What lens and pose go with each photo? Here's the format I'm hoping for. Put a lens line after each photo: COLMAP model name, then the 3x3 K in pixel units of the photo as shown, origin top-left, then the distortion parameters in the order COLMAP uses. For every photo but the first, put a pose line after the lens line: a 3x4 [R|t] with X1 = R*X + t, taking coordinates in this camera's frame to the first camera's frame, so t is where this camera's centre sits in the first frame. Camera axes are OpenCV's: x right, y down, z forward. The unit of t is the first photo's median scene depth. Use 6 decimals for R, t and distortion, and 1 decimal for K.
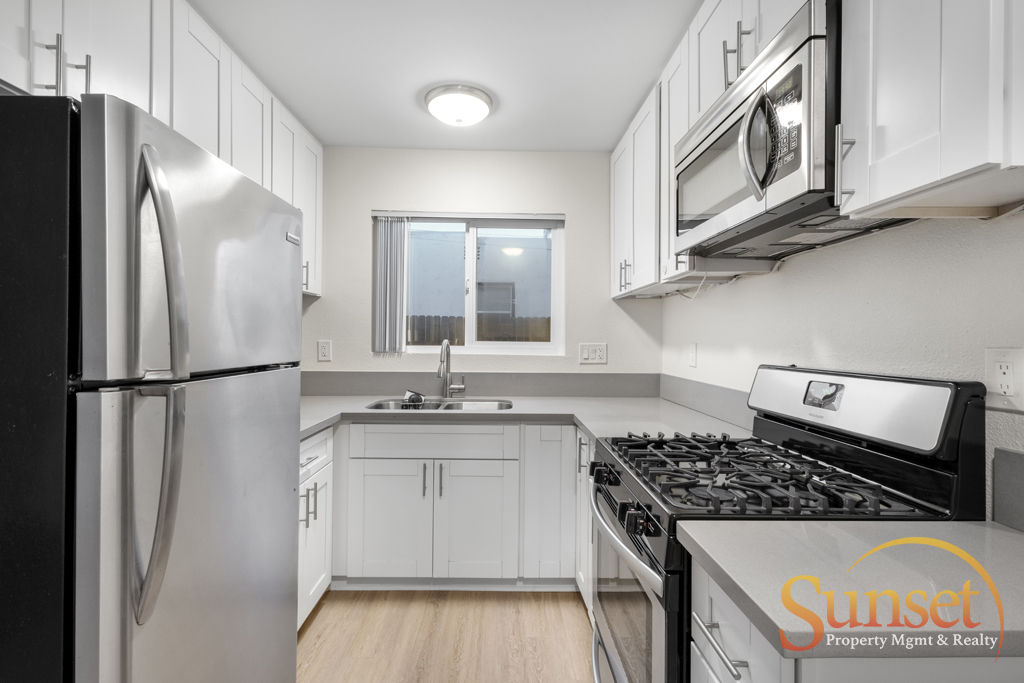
lens RADIAL K [[477.1, 0, 506.2], [0, 477.1, 341.5], [0, 0, 1]] dist [0.013252, -0.000122]
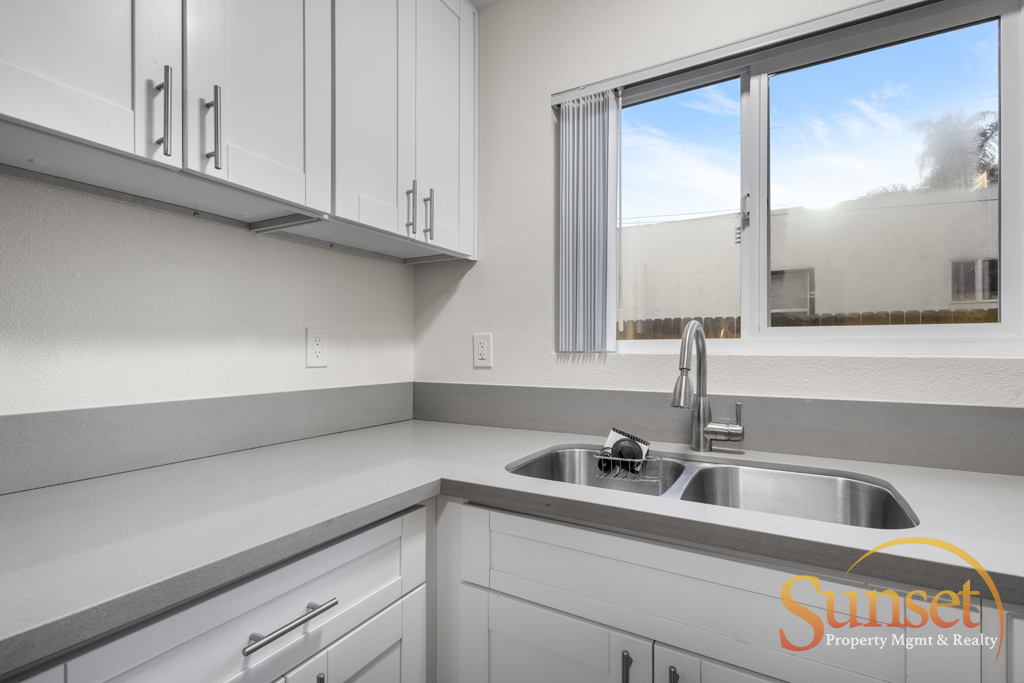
lens RADIAL K [[477.1, 0, 506.2], [0, 477.1, 341.5], [0, 0, 1]] dist [0.013252, -0.000122]
pose [[0.859467, -0.014752, -0.510978, -0.047499], [0.000757, 0.999619, -0.027585, 0.025711], [0.511190, 0.023322, 0.859151, 0.506408]]
